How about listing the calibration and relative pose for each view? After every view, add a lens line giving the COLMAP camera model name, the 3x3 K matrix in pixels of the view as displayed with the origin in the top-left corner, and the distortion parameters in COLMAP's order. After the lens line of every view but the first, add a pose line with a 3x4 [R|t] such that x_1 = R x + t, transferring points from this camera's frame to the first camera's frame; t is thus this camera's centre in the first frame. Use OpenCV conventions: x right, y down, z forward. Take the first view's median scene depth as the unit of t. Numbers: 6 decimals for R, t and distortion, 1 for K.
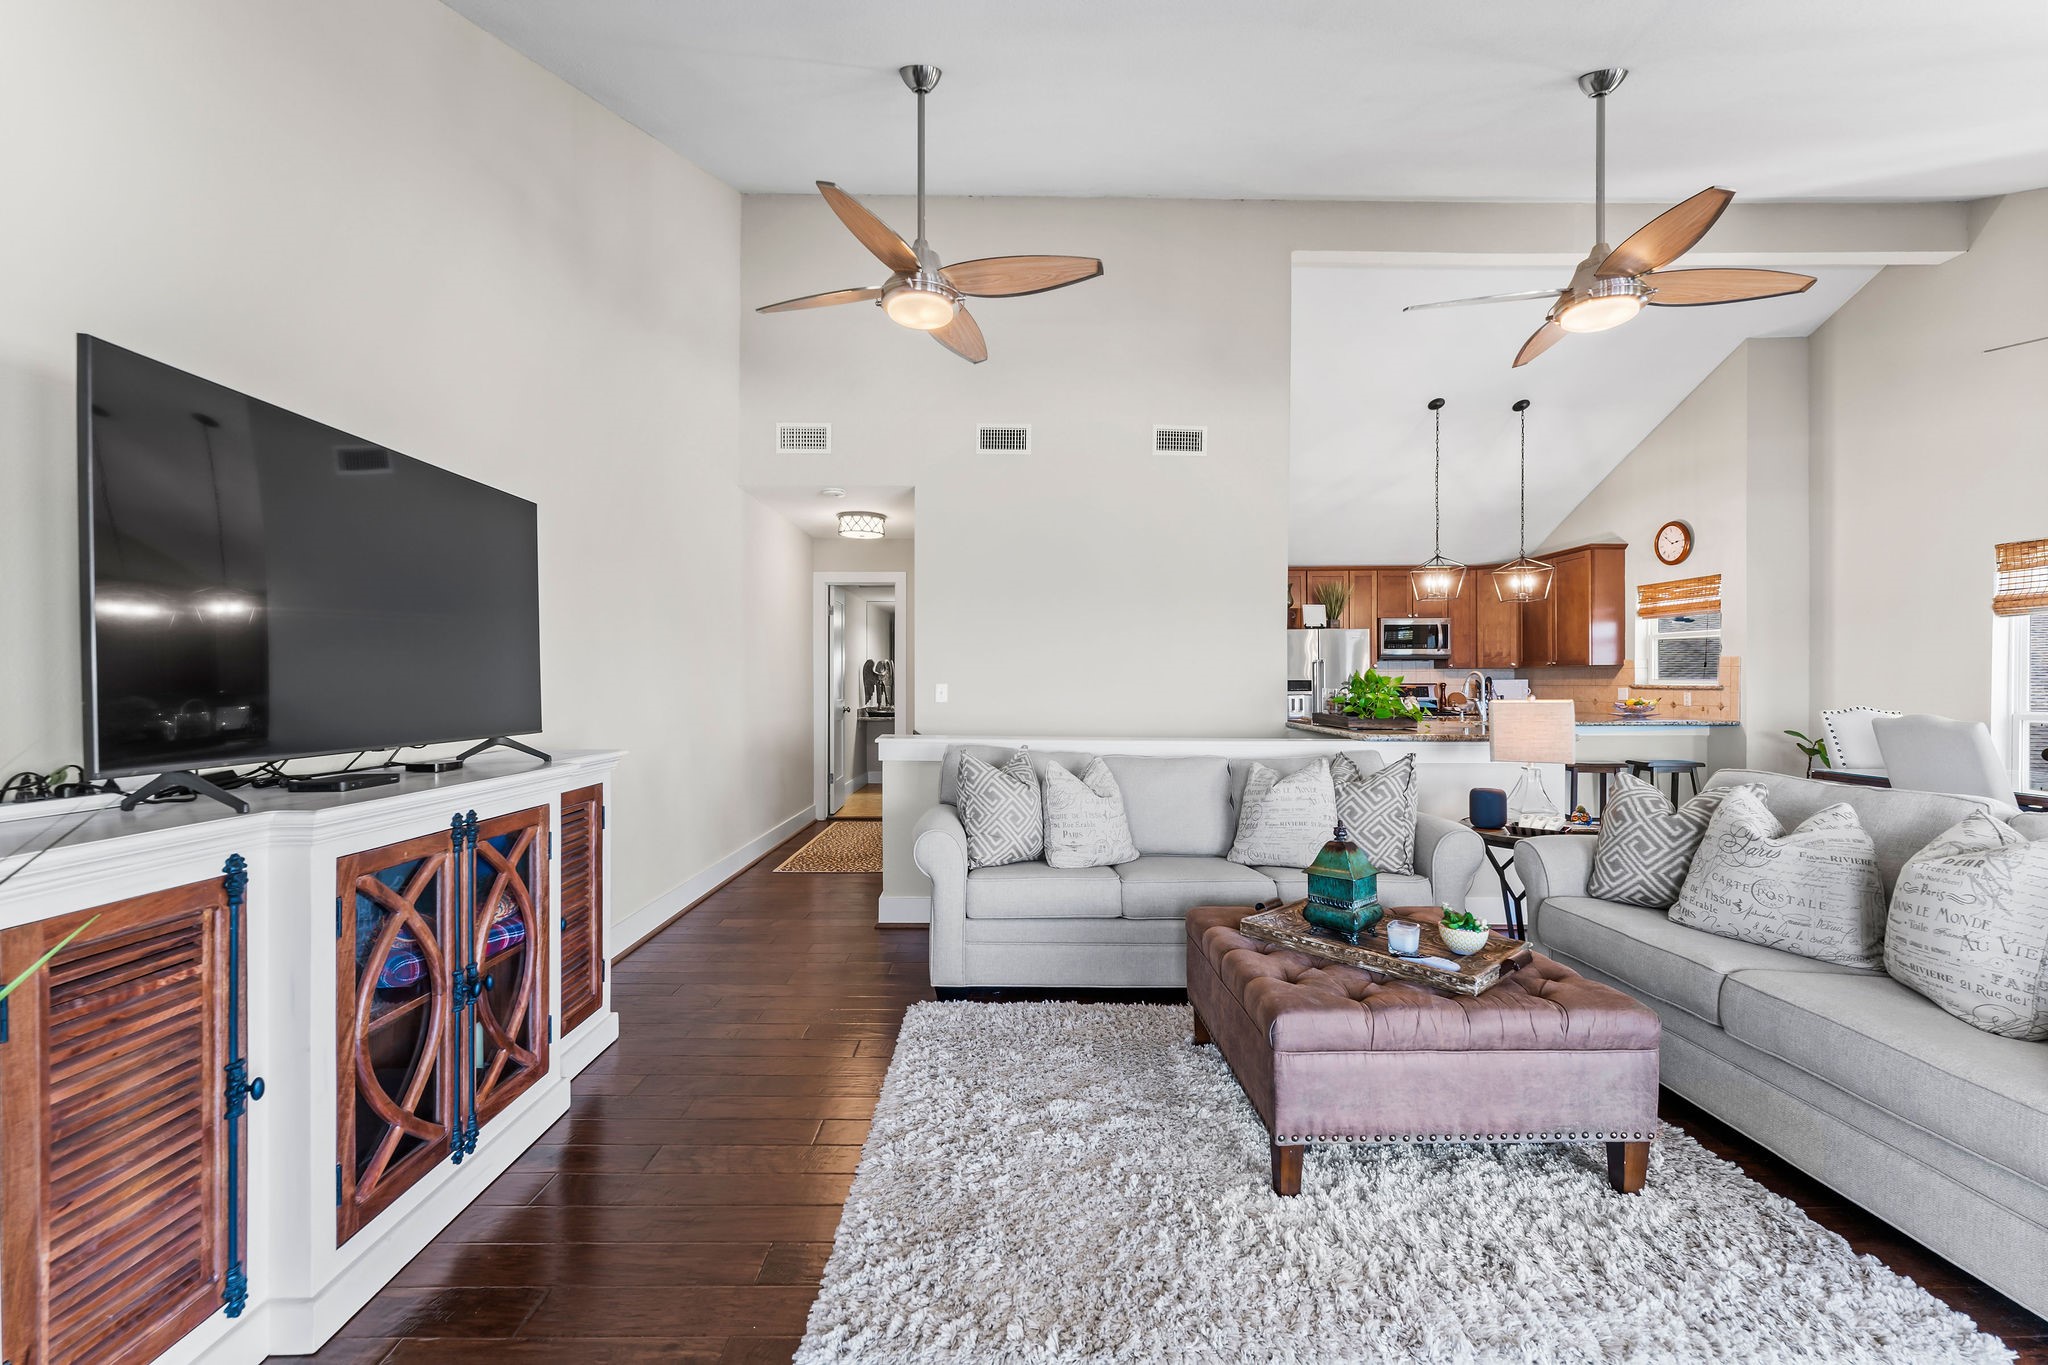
lens RADIAL K [[818.5, 0, 1014.6], [0, 818.5, 681.0], [0, 0, 1]] dist [-0.003009, -0.001288]
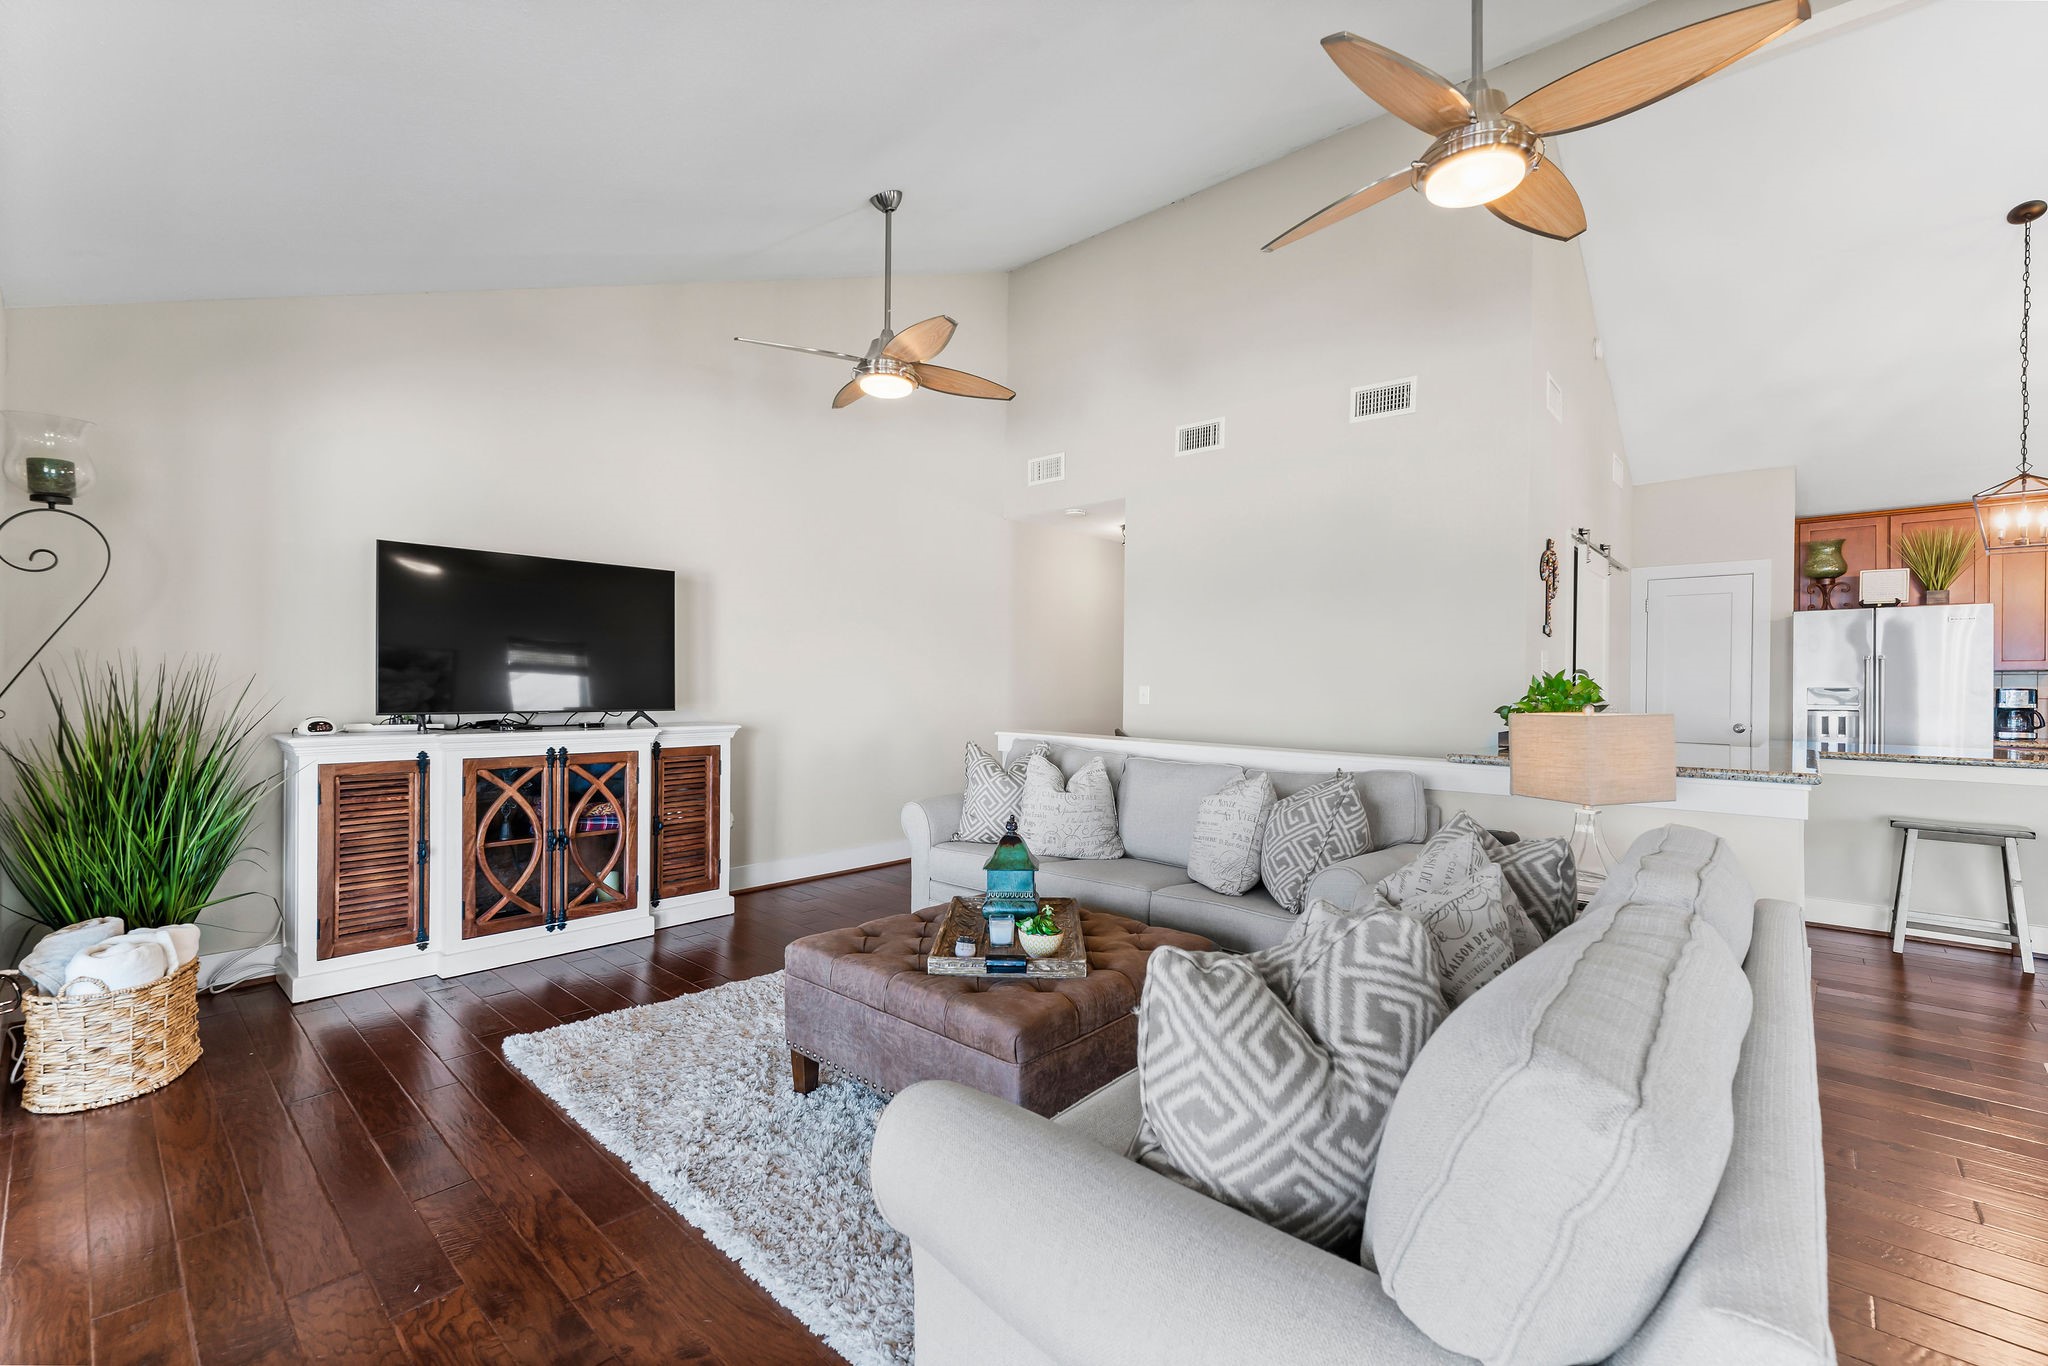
lens RADIAL K [[867.3, 0, 1023.7], [0, 867.3, 685.6], [0, 0, 1]] dist [-0.007367, 0.001359]
pose [[0.735794, 0.006854, -0.677171, 1.491664], [-0.007838, 0.999968, 0.001605, 0.005510], [0.677160, 0.004127, 0.735824, 0.259803]]
